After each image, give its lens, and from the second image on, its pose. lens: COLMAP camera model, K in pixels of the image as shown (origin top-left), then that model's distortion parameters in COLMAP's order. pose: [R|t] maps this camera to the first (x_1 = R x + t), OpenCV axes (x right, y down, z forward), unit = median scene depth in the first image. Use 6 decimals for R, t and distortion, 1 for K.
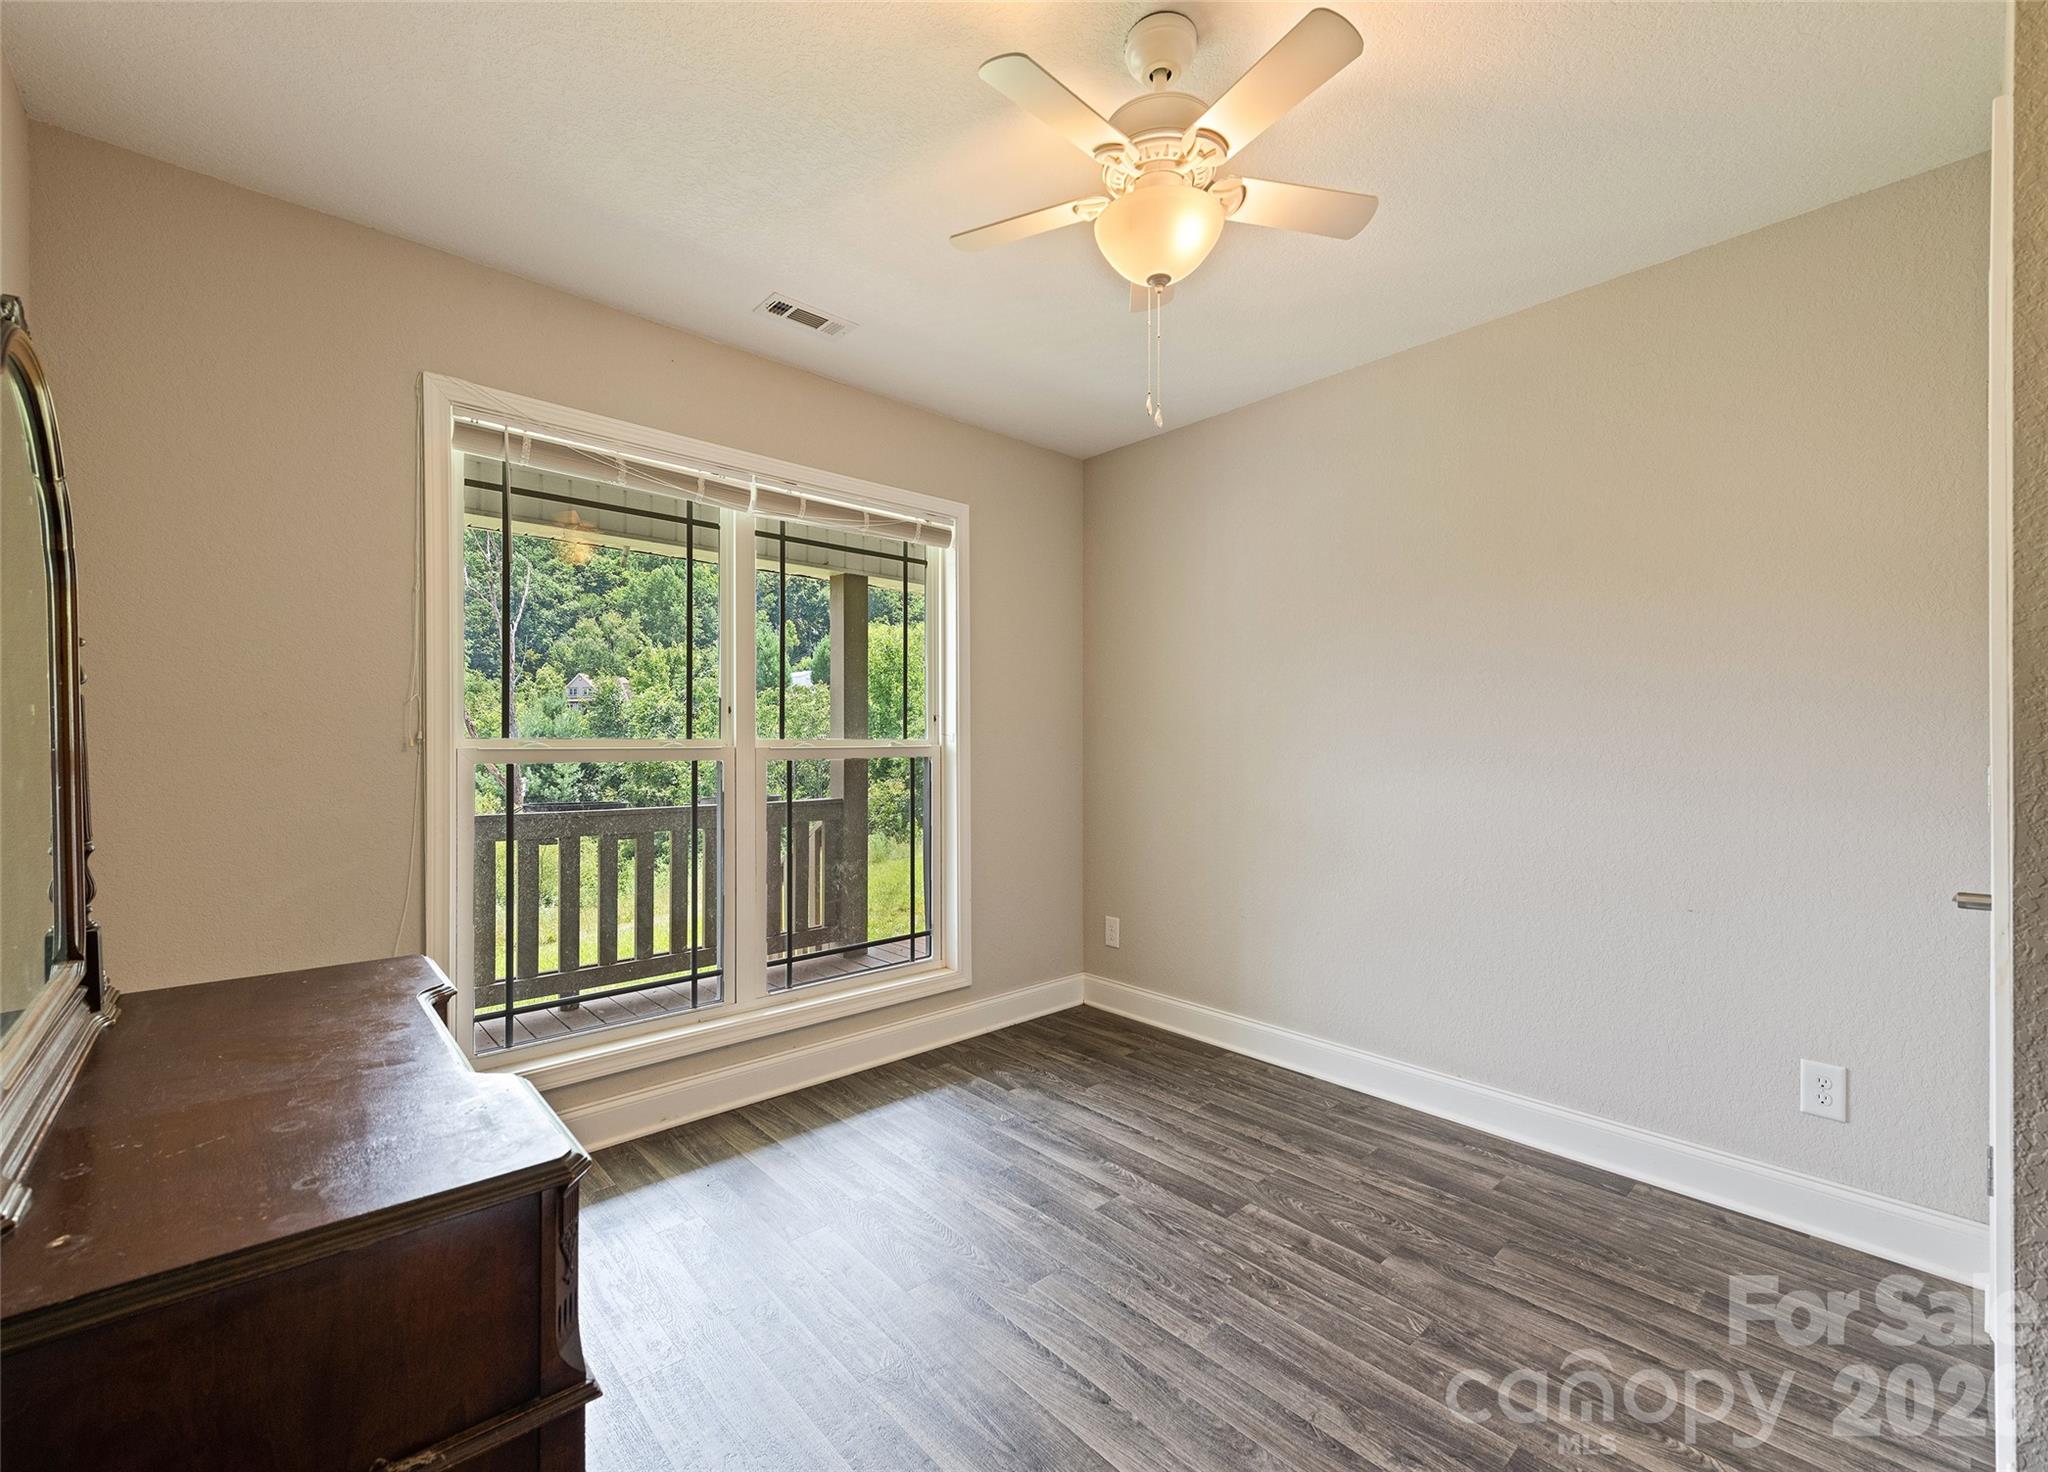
lens RADIAL K [[853.8, 0, 1066.1], [0, 853.8, 747.9], [0, 0, 1]] dist [-0.000385, -0.000752]
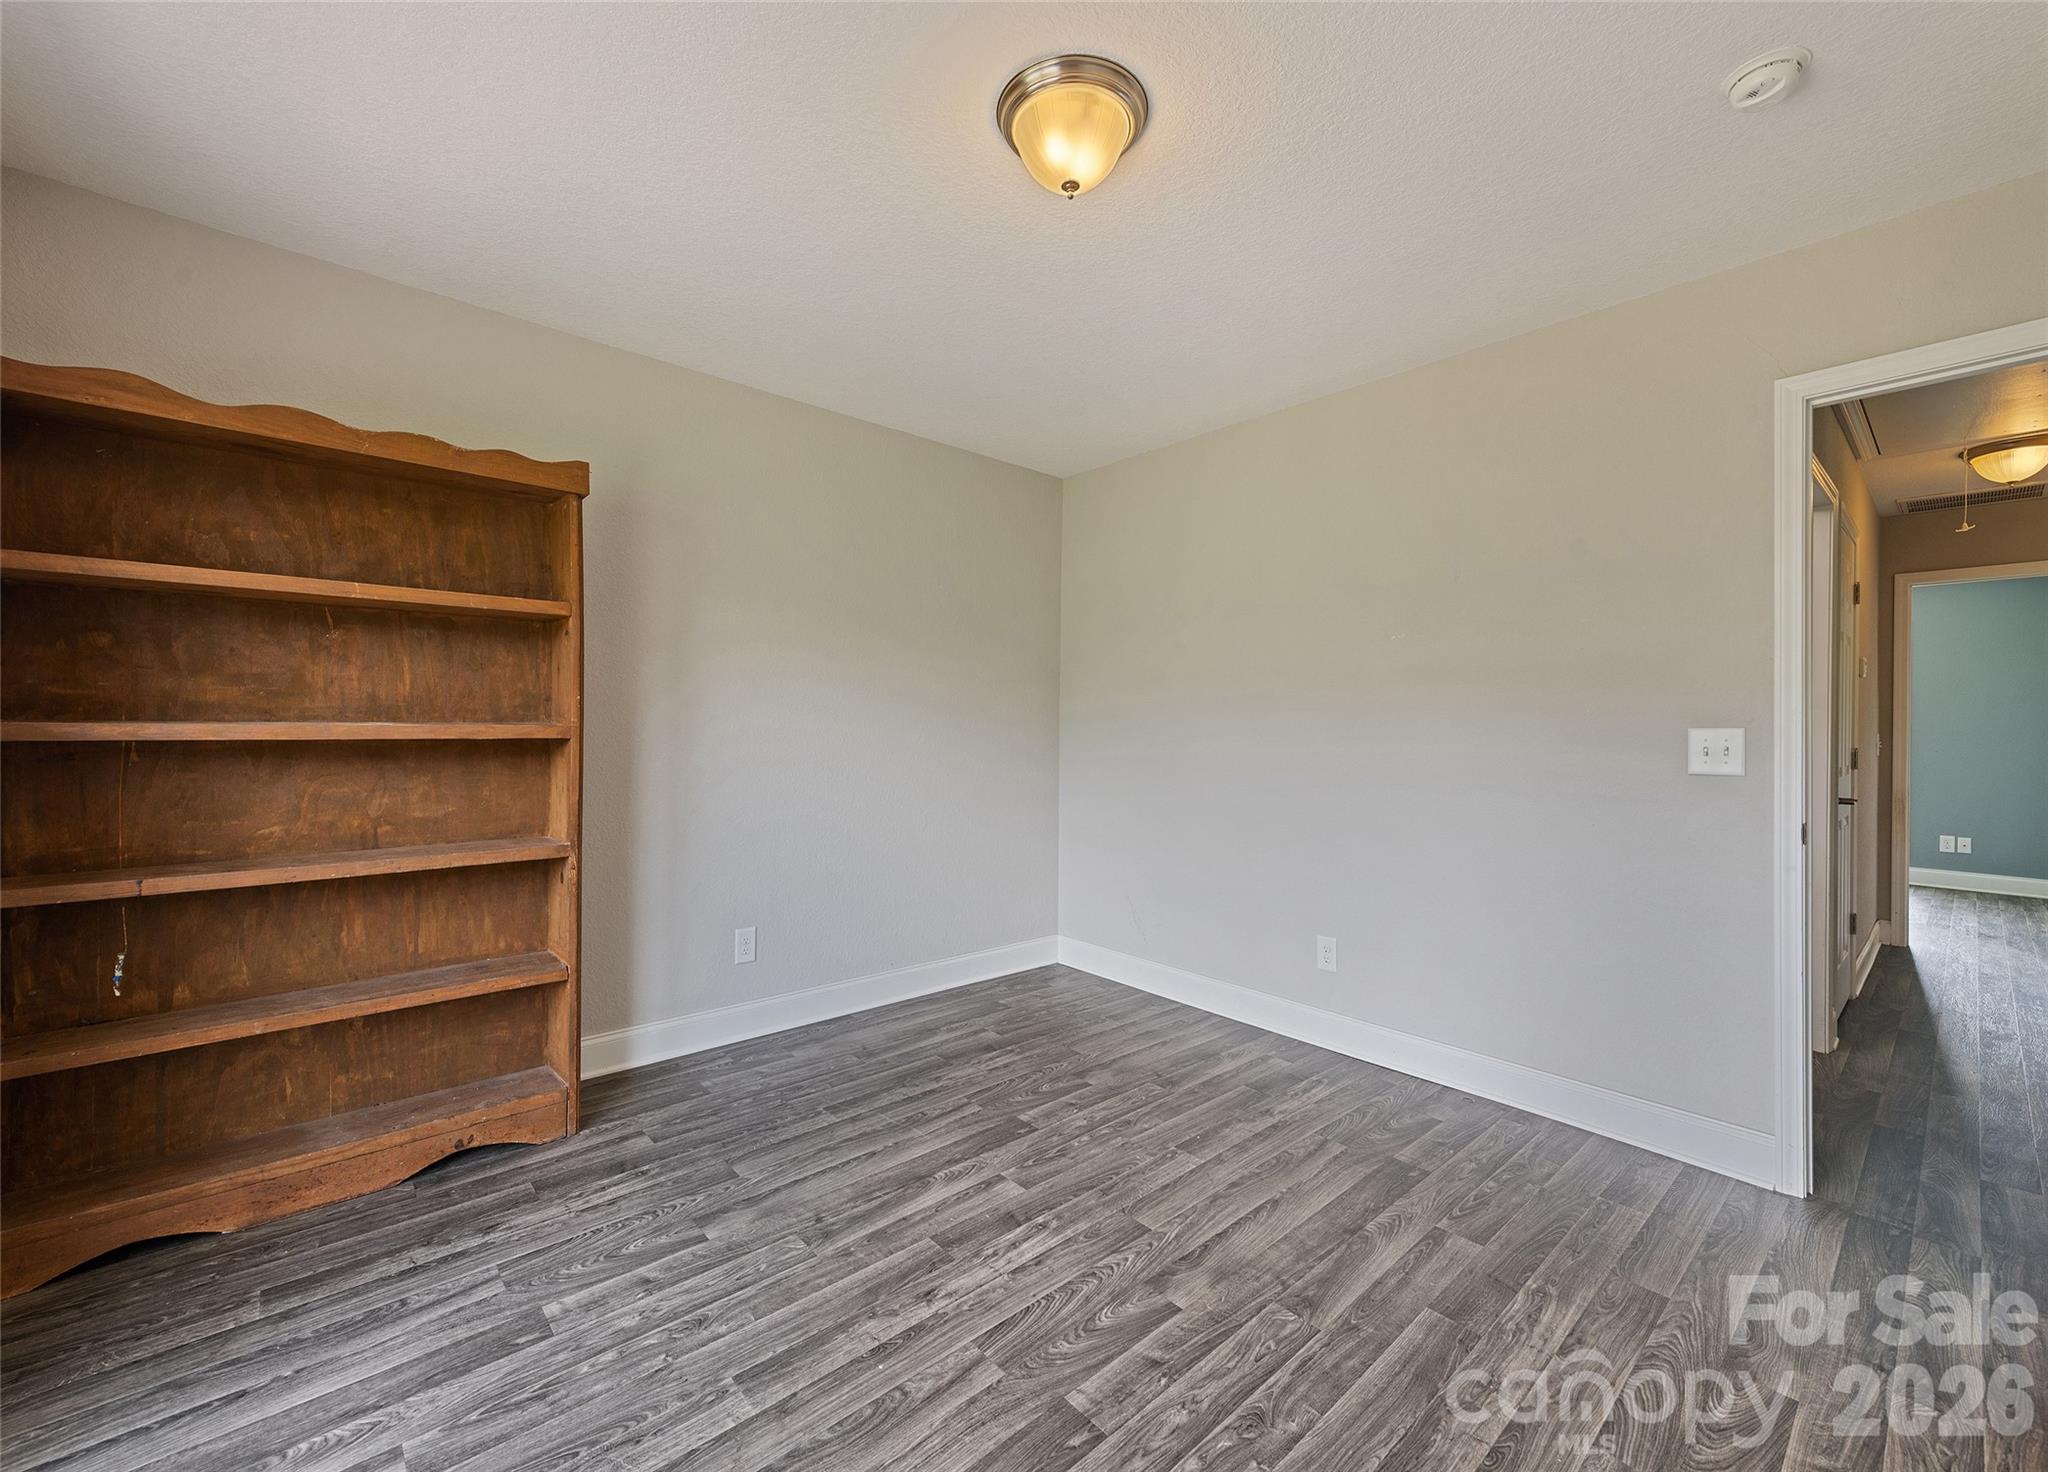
lens RADIAL K [[819.7, 0, 1006.1], [0, 819.7, 741.2], [0, 0, 1]] dist [0.005801, -0.002556]
pose [[0.048092, -0.016775, 0.998702, -0.524417], [-0.006944, 0.999829, 0.017128, -0.004356], [-0.998819, -0.007759, 0.047967, 0.552237]]
